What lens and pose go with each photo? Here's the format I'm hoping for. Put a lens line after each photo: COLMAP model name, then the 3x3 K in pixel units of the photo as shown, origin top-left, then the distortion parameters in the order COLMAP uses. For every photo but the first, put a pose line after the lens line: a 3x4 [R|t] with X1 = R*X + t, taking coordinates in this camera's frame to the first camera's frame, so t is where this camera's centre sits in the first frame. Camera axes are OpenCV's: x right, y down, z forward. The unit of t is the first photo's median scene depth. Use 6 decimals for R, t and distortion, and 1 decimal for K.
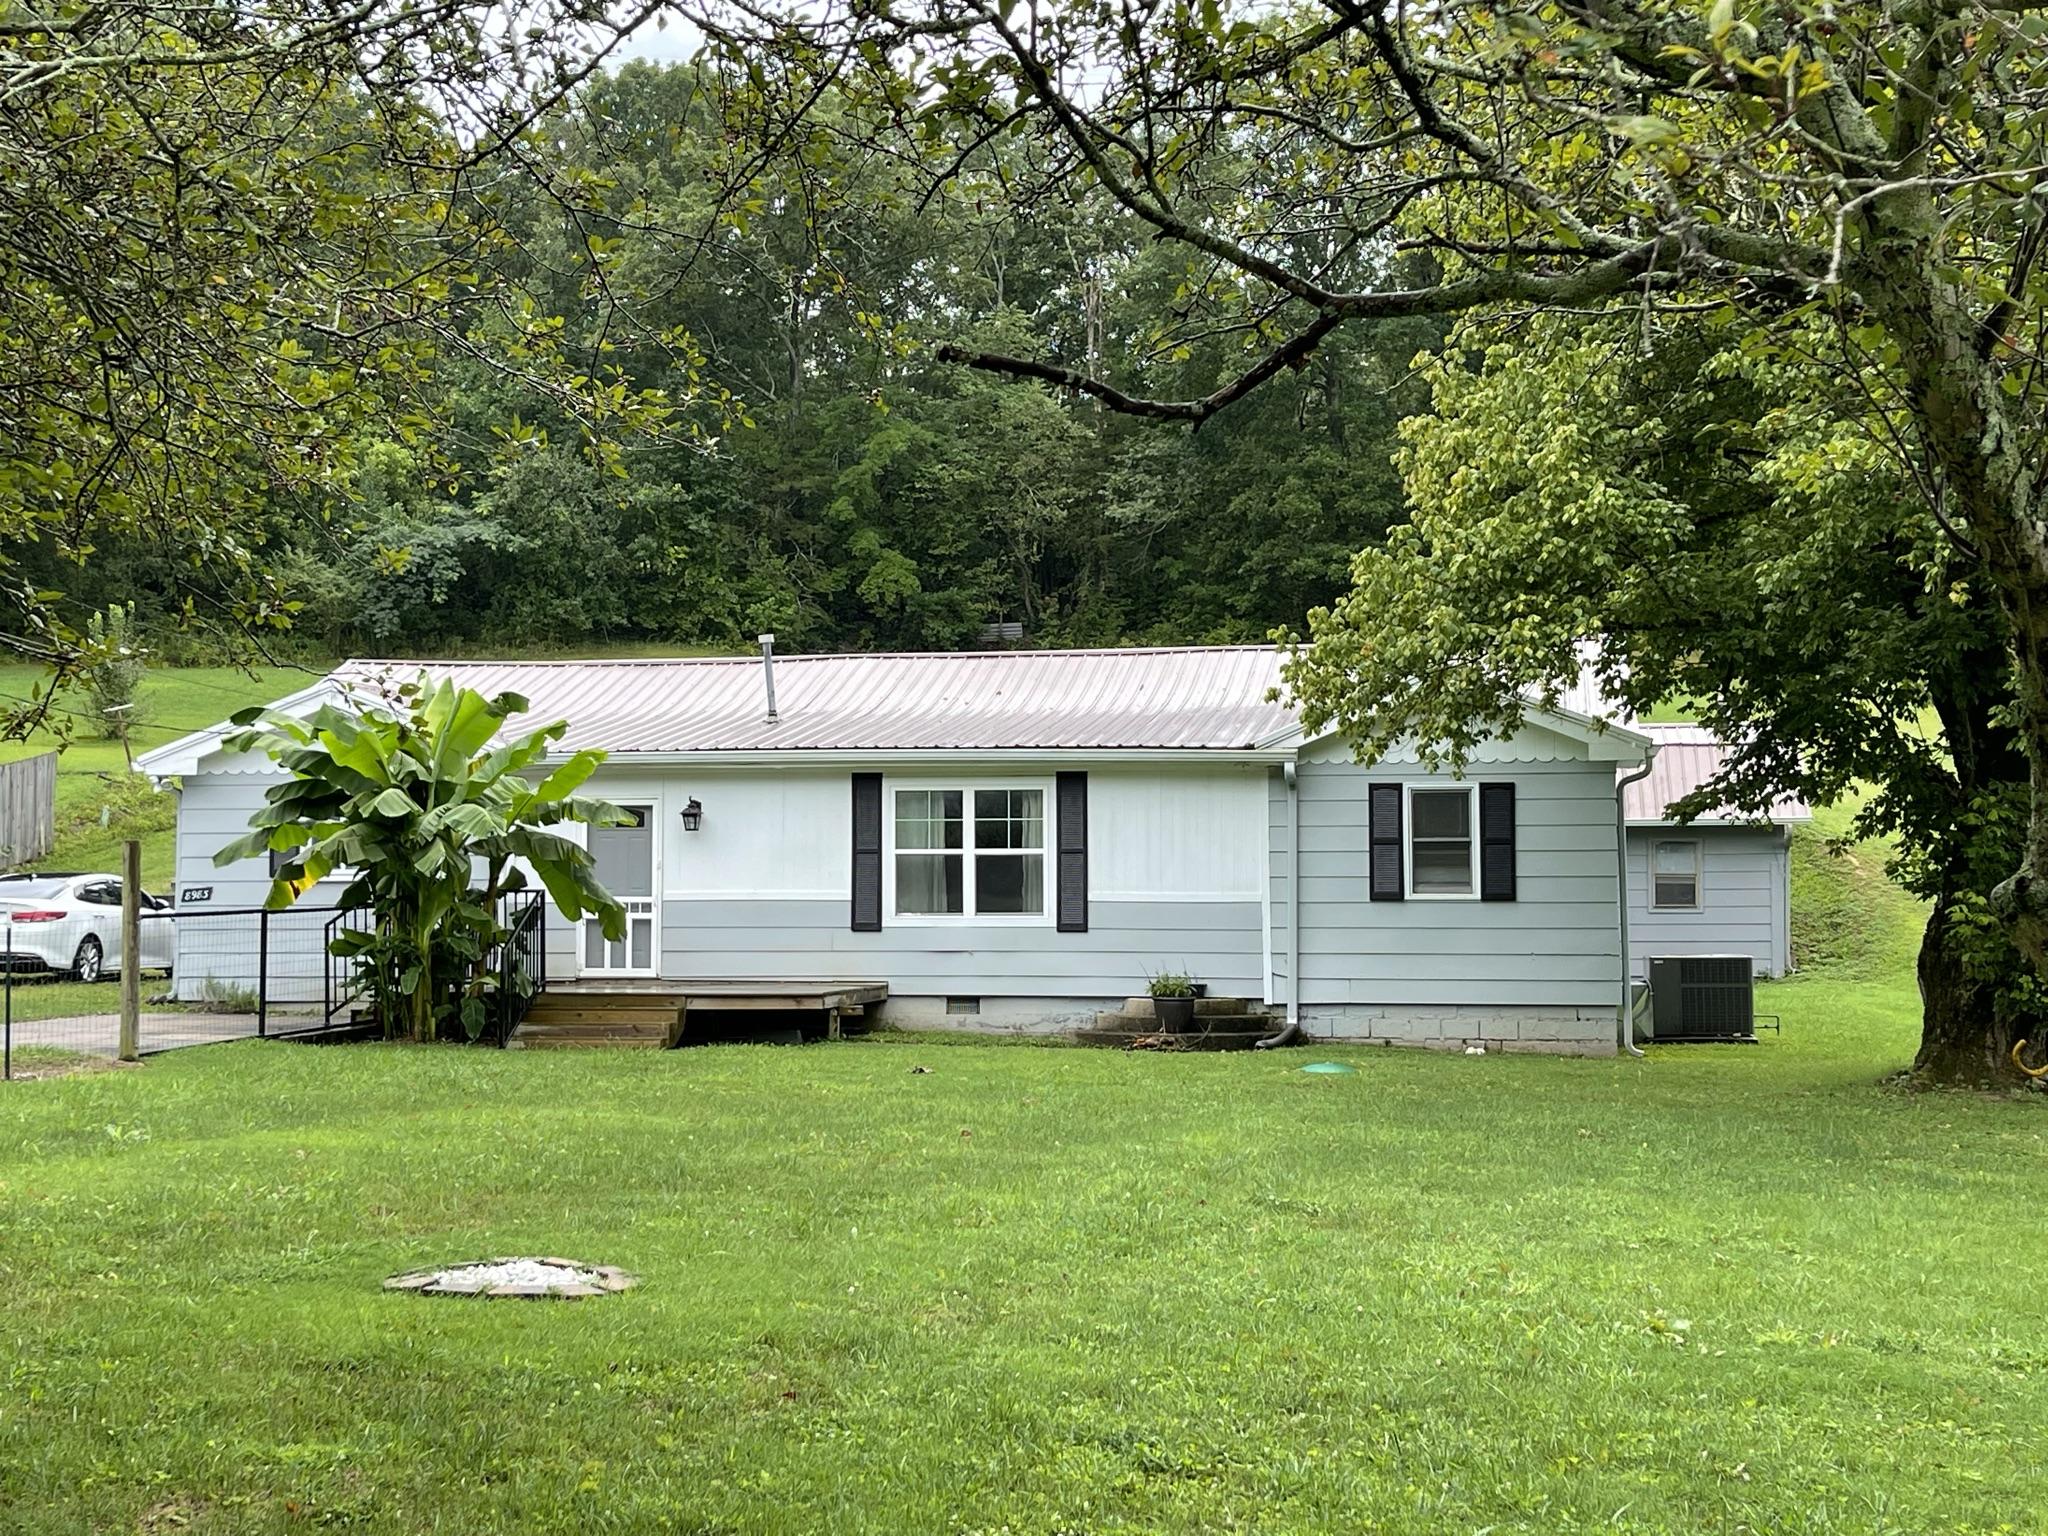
lens RADIAL K [[2843.5, 0, 1011.2], [0, 2843.5, 774.1], [0, 0, 1]] dist [0.067784, 0.000000]
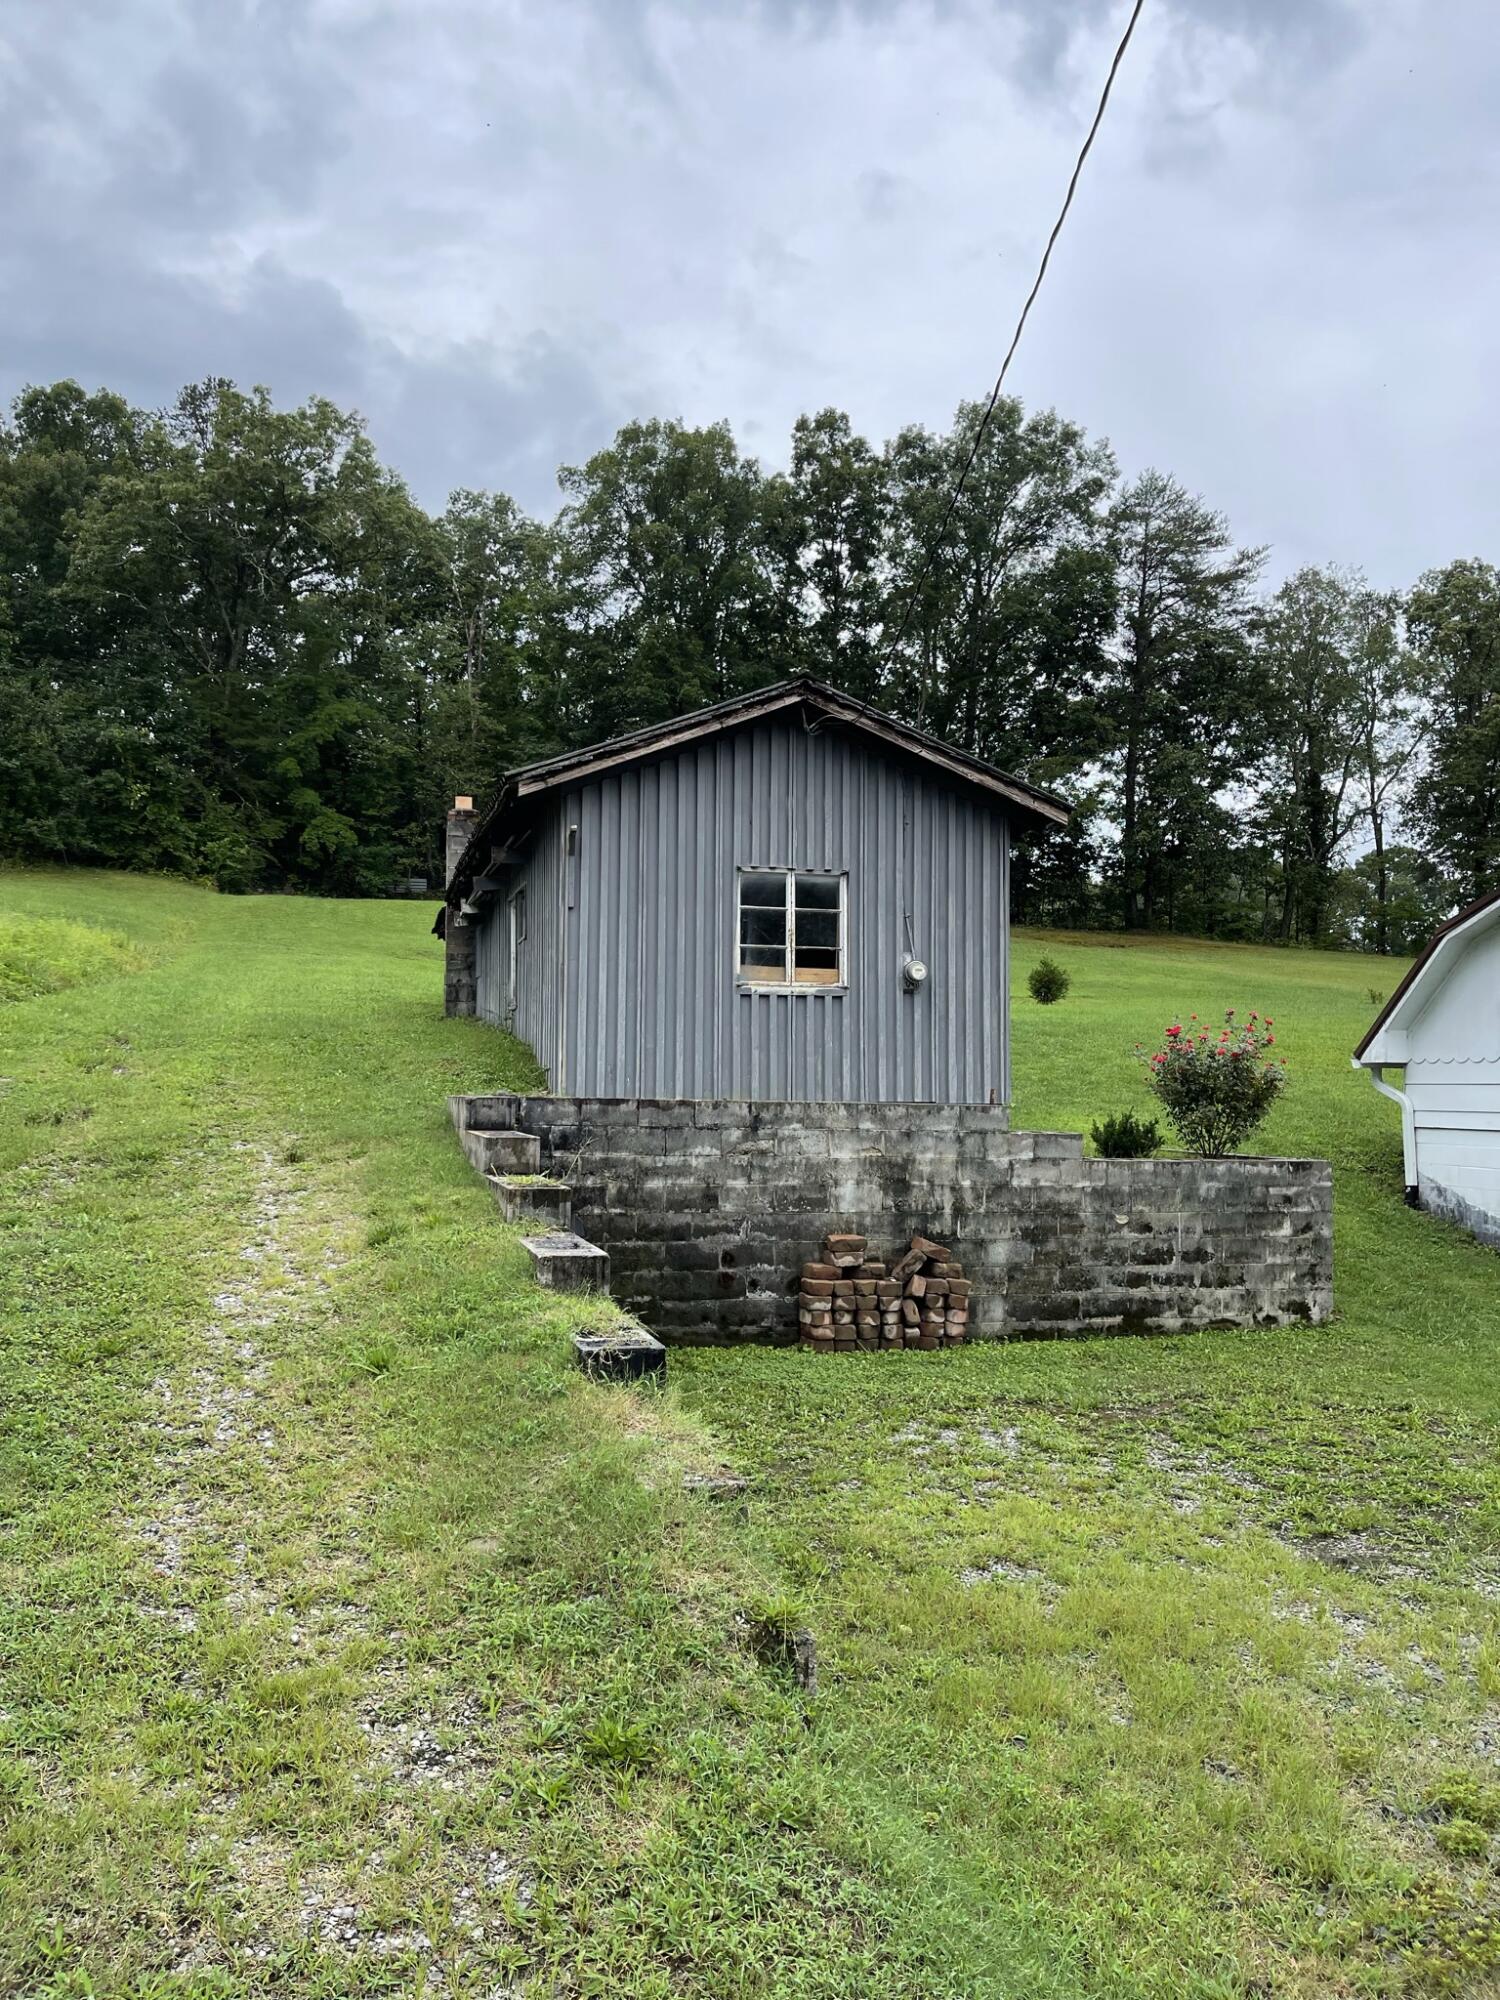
lens RADIAL K [[1532.5, 0, 764.1], [0, 1532.5, 975.3], [0, 0, 1]] dist [0.038100, -0.029252]
pose [[0.909567, 0.047315, 0.412855, -0.492878], [-0.034134, 0.998646, -0.039248, 0.032680], [-0.414153, 0.021606, 0.909951, 1.250336]]
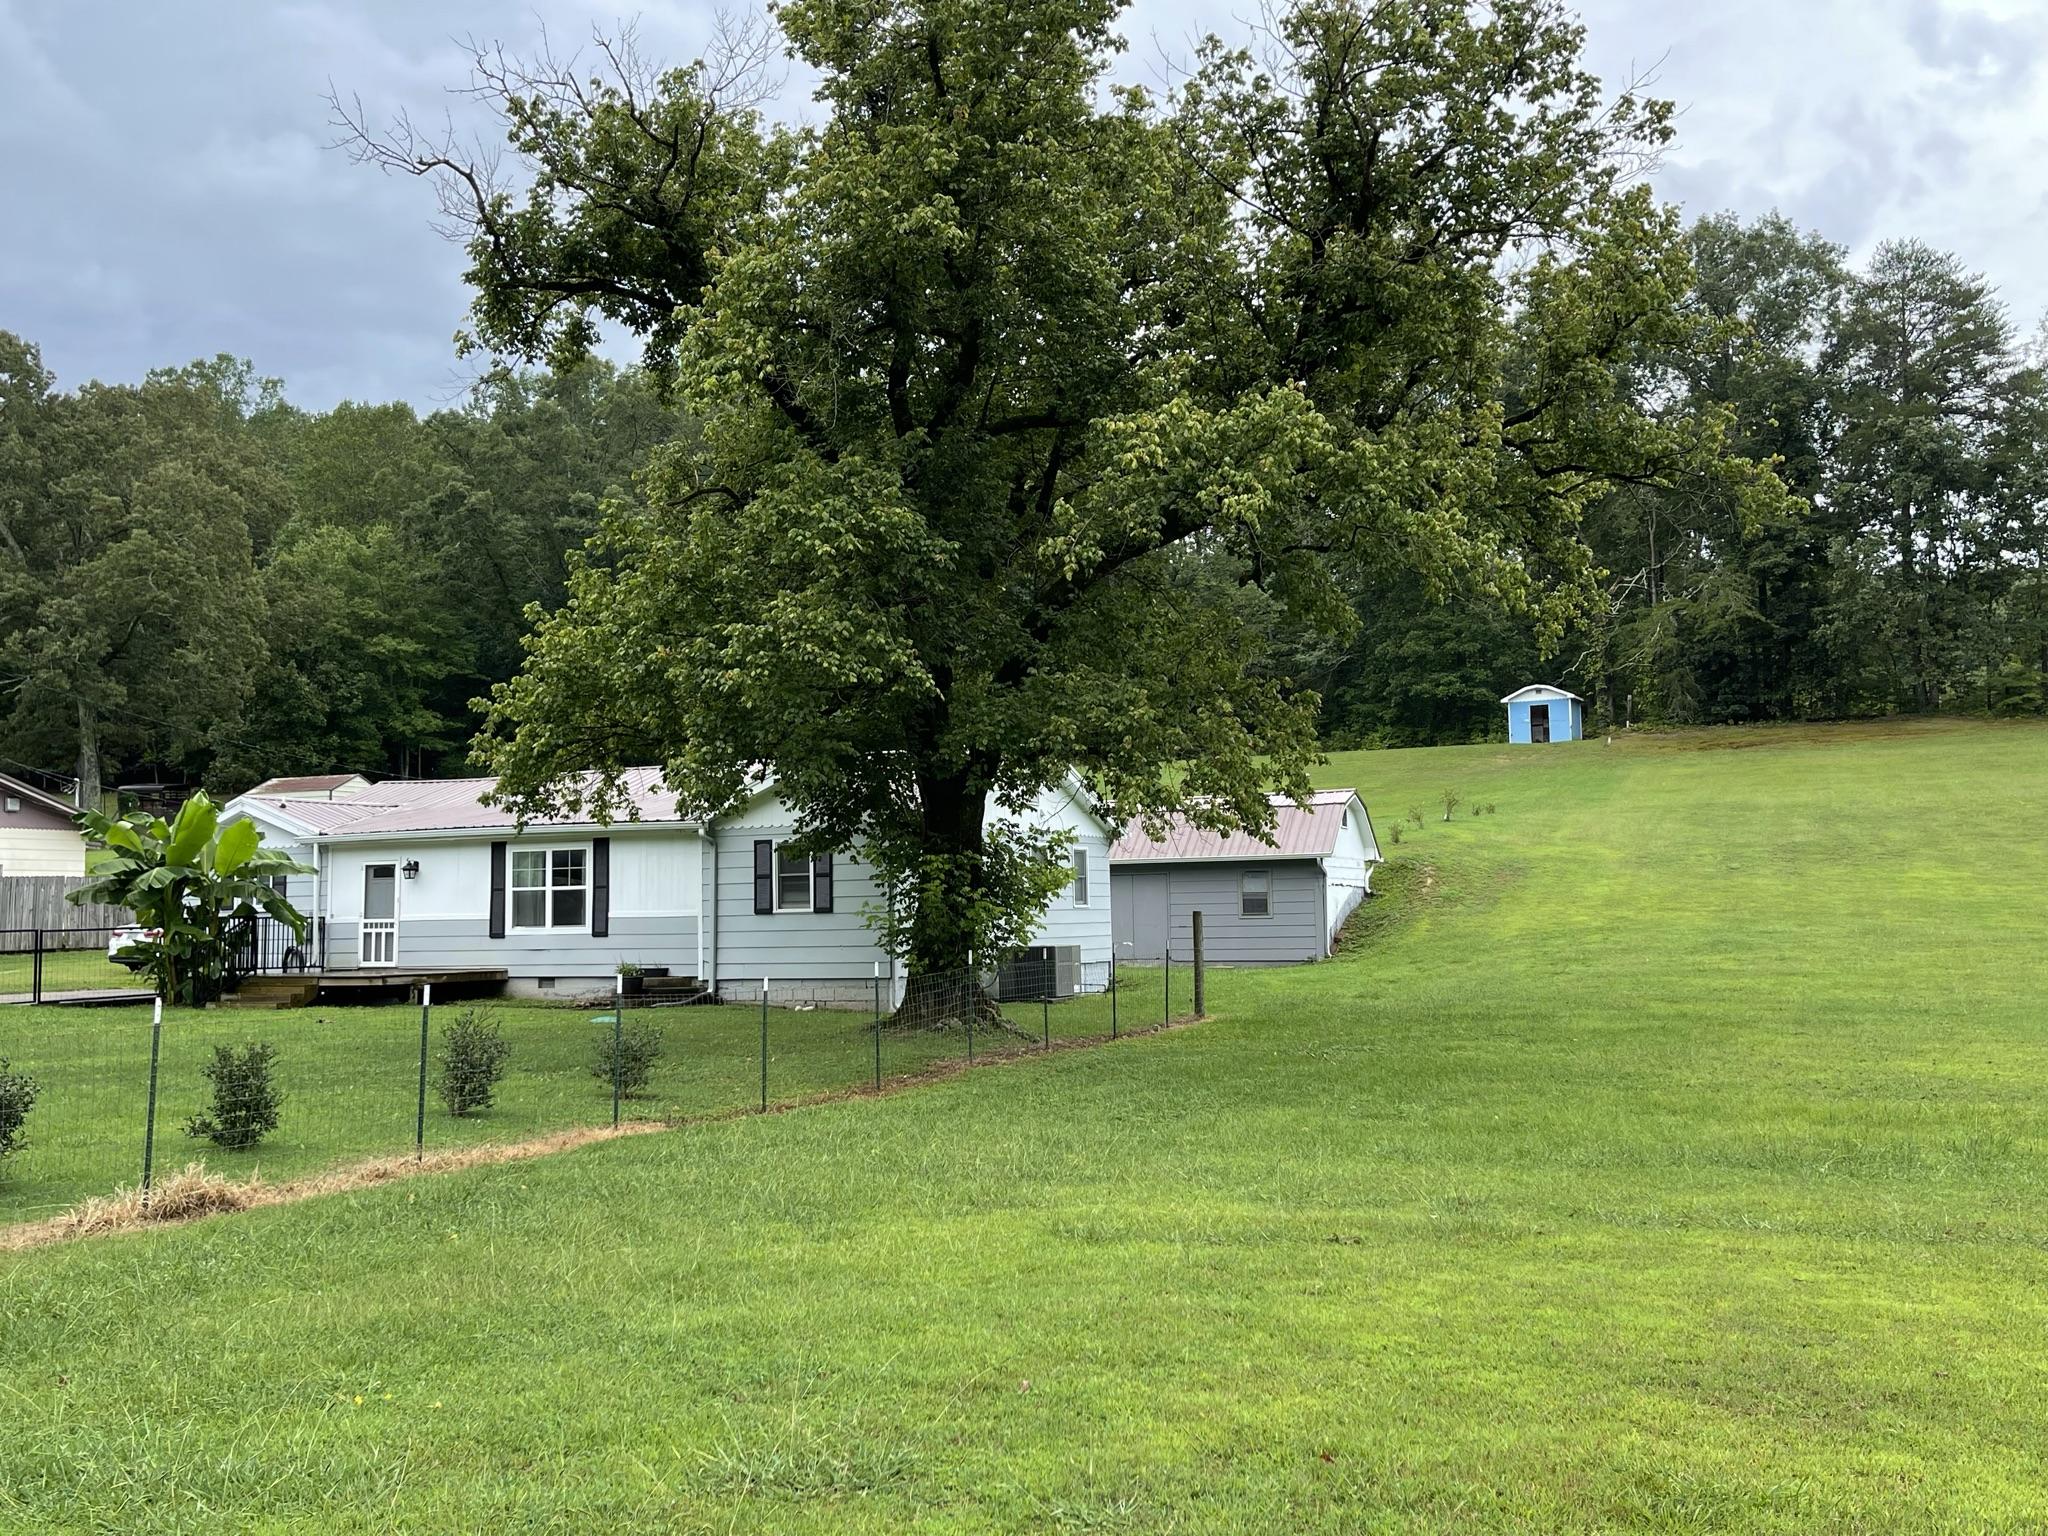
lens RADIAL K [[1852.2, 0, 1039.1], [0, 1852.2, 769.3], [0, 0, 1]] dist [0.016798, -0.003736]
pose [[0.966252, -0.036217, -0.255038, 0.532759], [0.026922, 0.998843, -0.039846, 0.008945], [0.256187, 0.031635, 0.966110, 0.038612]]
